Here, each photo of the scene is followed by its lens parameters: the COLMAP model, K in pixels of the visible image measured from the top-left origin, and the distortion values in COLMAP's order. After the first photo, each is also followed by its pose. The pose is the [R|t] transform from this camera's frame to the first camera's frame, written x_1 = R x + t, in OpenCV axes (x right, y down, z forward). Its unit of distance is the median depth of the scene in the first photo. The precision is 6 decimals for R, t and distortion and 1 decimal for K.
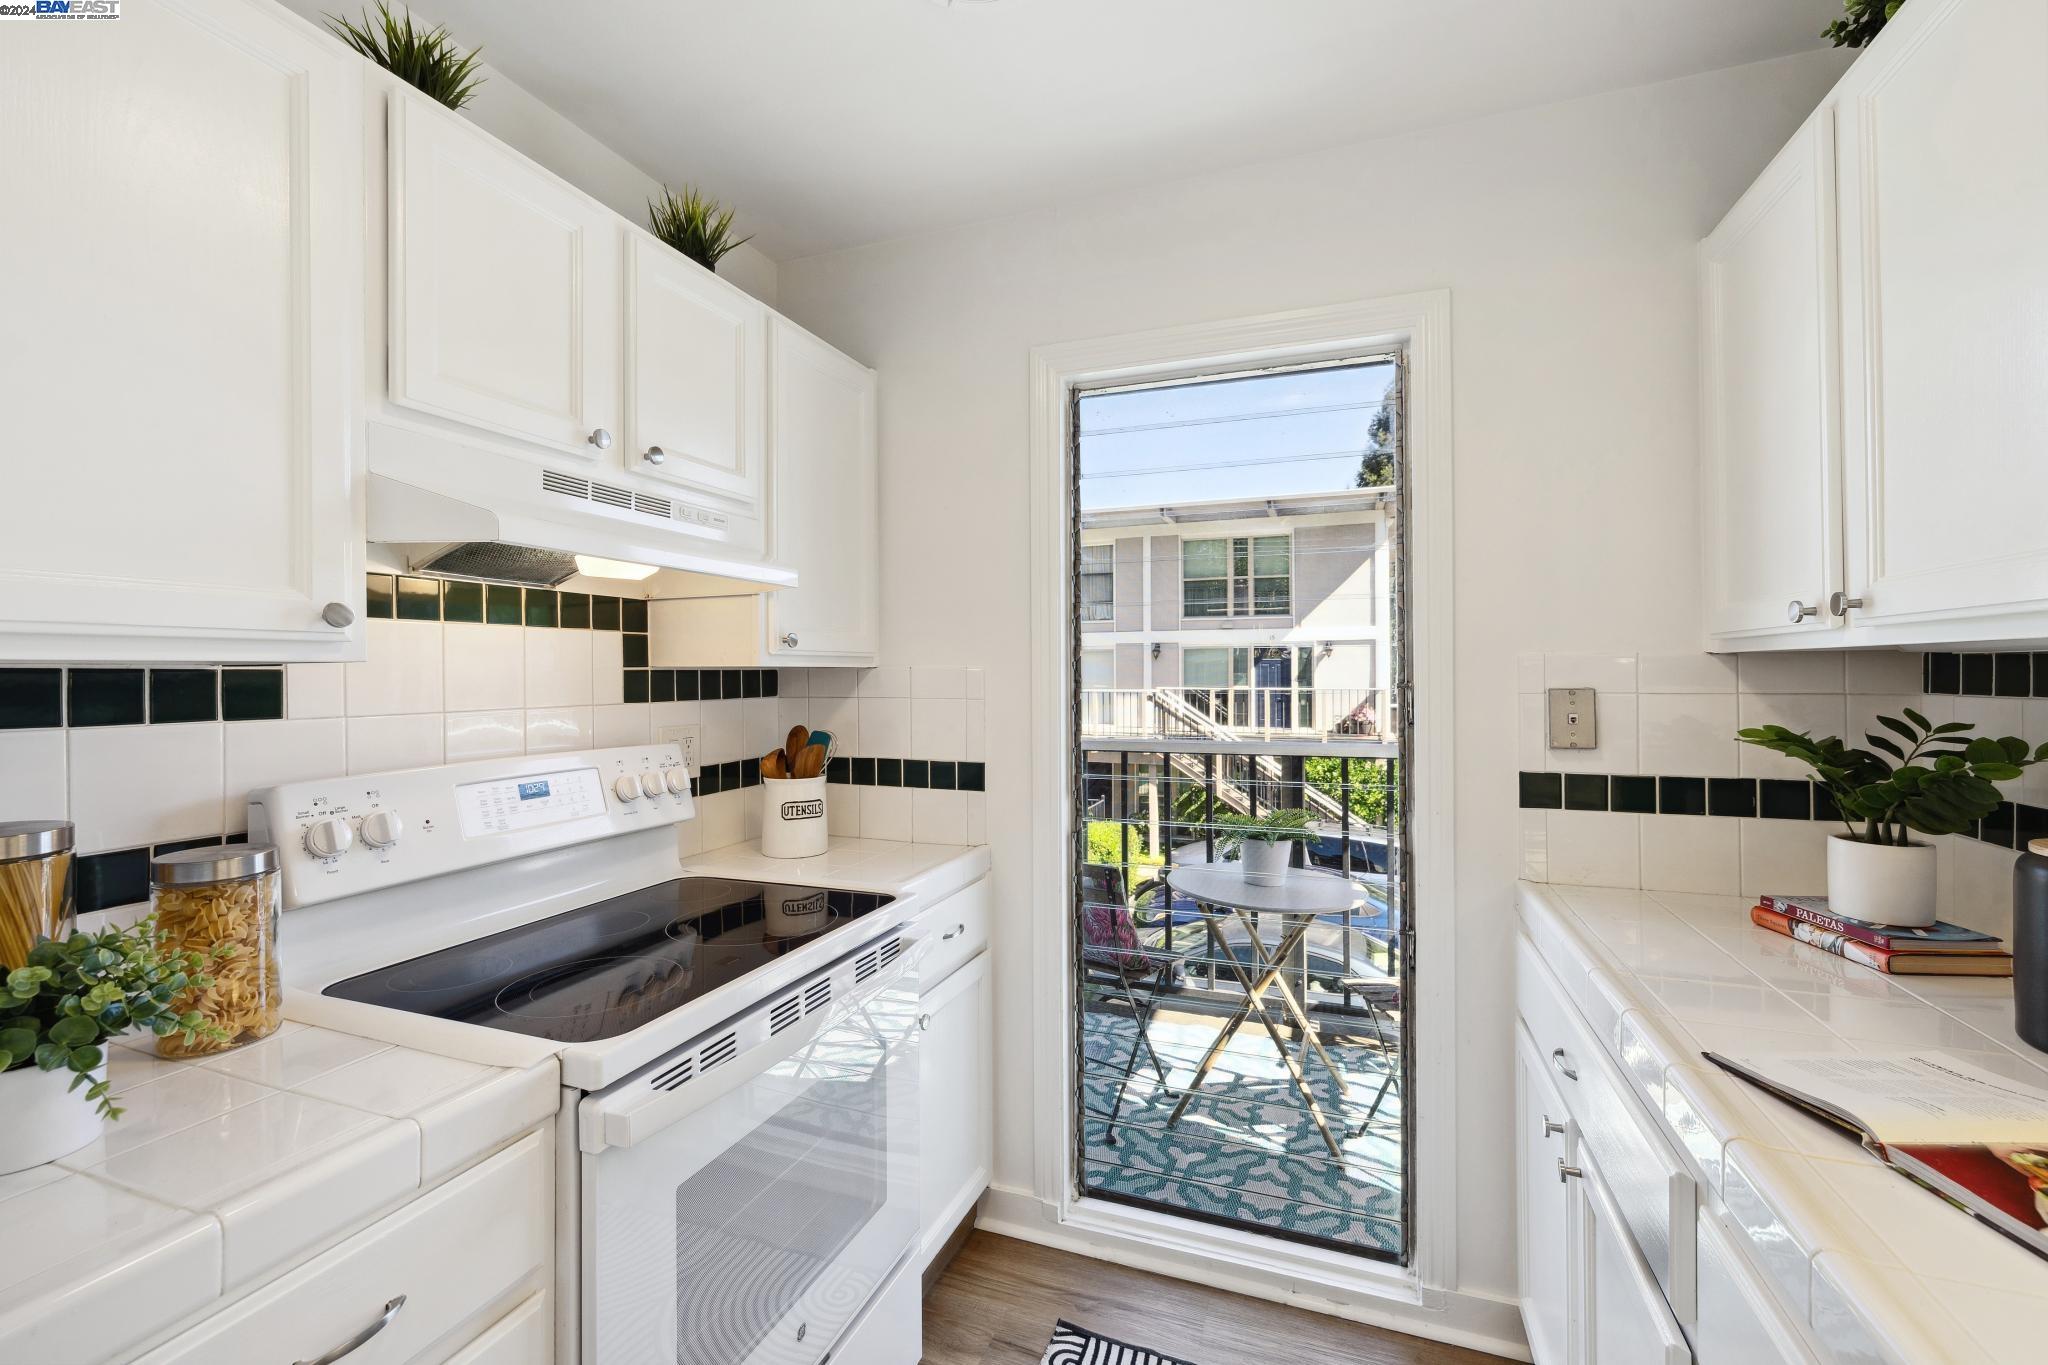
lens RADIAL K [[862.5, 0, 1018.8], [0, 862.5, 668.6], [0, 0, 1]] dist [0.003974, 0.000026]
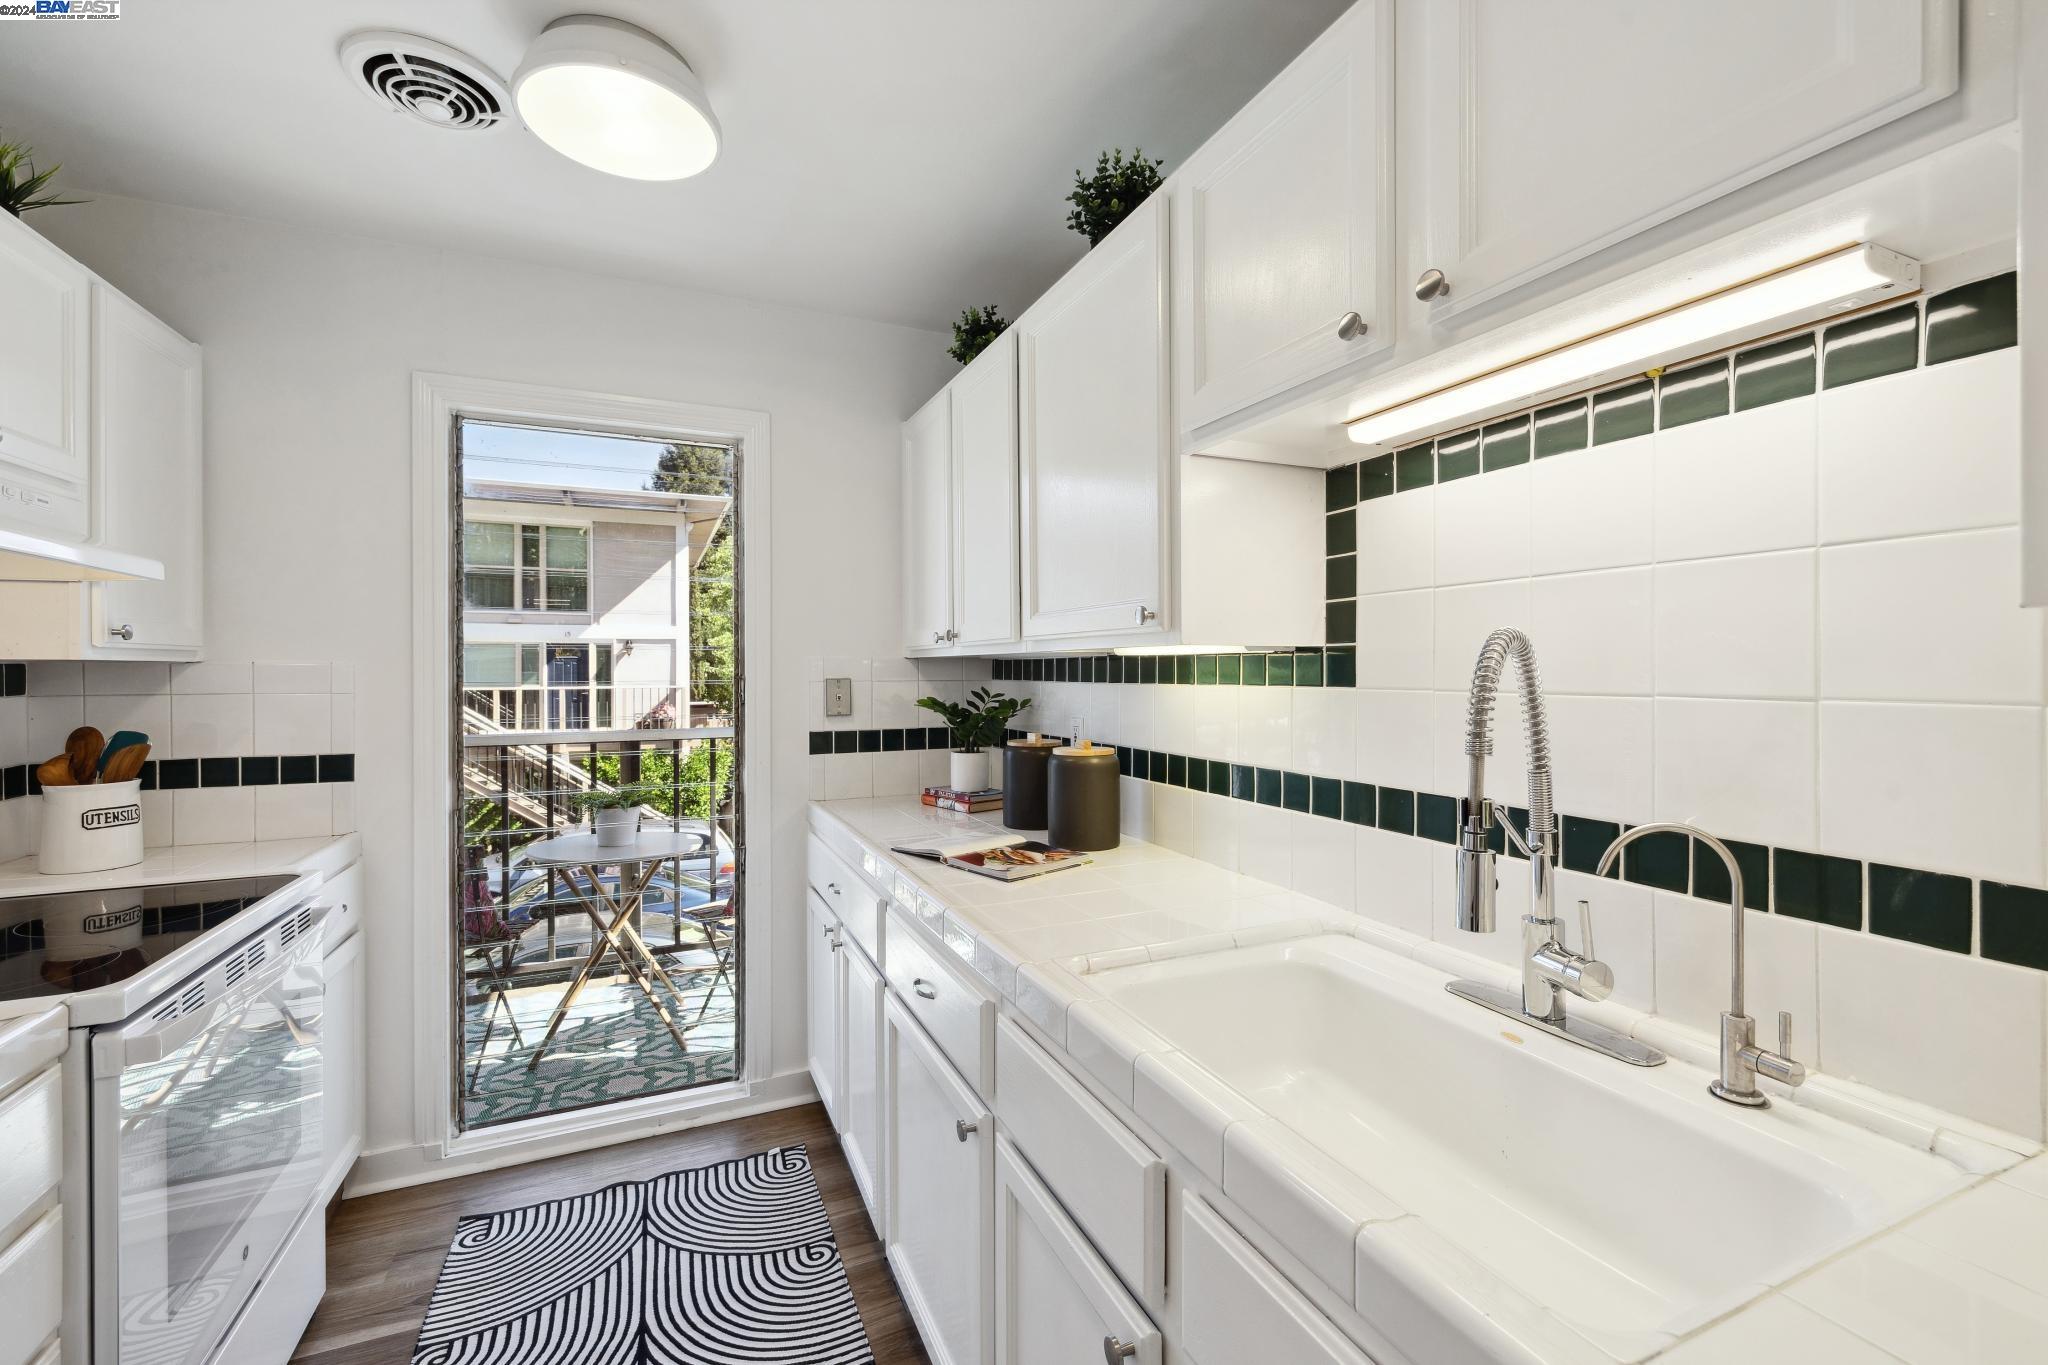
lens RADIAL K [[862.5, 0, 1026.9], [0, 862.5, 671.1], [0, 0, 1]] dist [0.003974, 0.000026]
pose [[0.706925, 0.000783, 0.707288, -0.207628], [-0.003783, 0.999989, 0.002674, 0.002654], [-0.707278, -0.004567, 0.706920, -0.321567]]
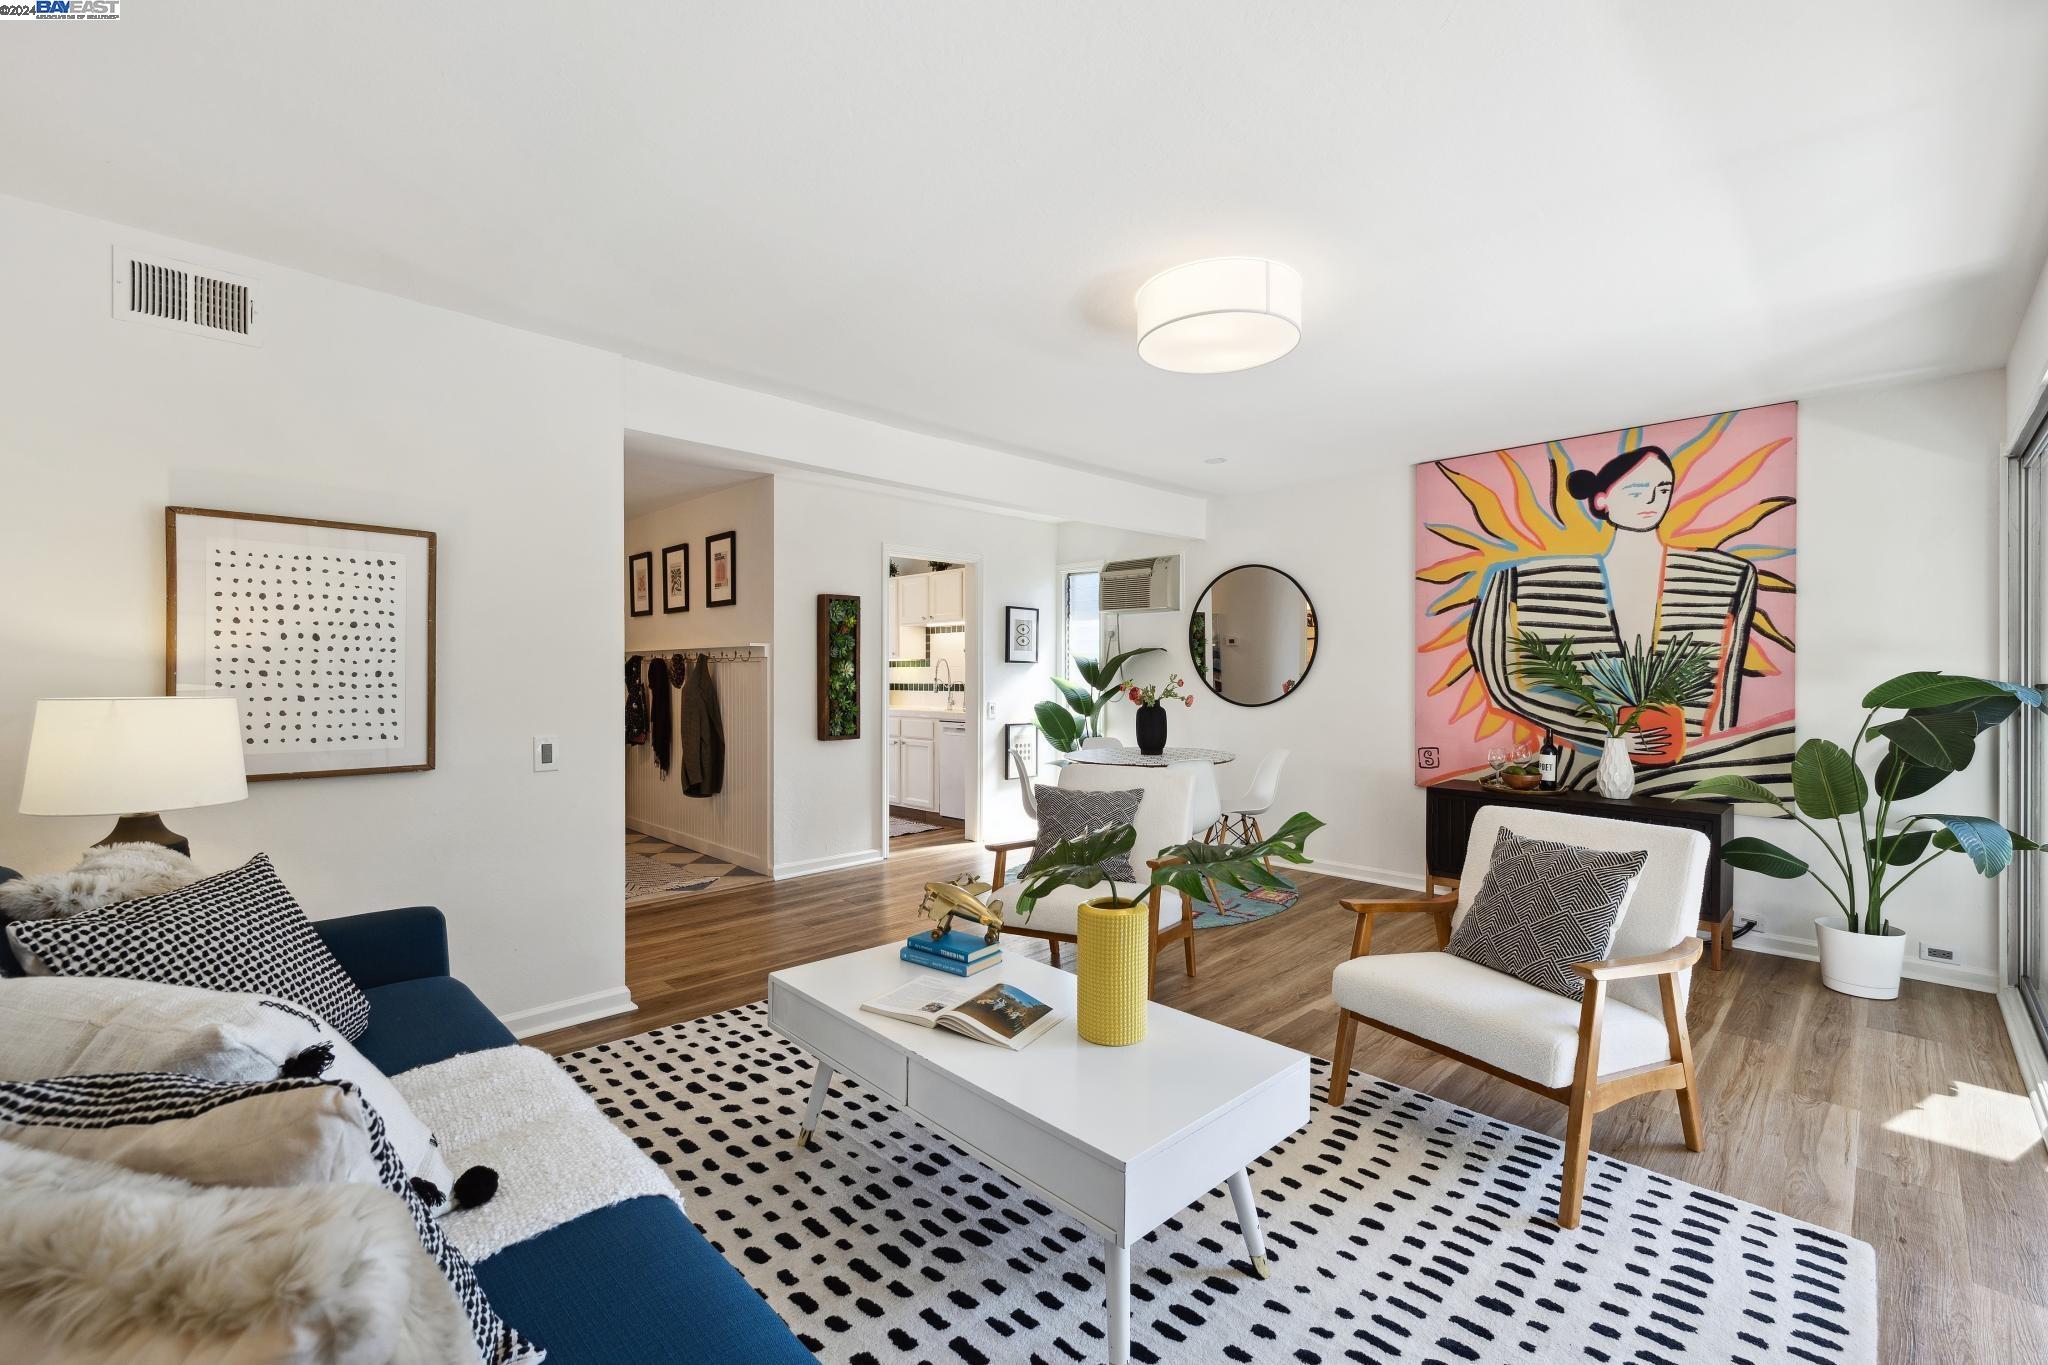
lens RADIAL K [[862.5, 0, 1031.3], [0, 862.5, 675.2], [0, 0, 1]] dist [0.003974, 0.000026]
pose [[0.403918, 0.000552, 0.914795, -2.909652], [-0.005885, 0.999981, 0.001995, 0.044118], [-0.914776, -0.006189, 0.403913, -2.010530]]
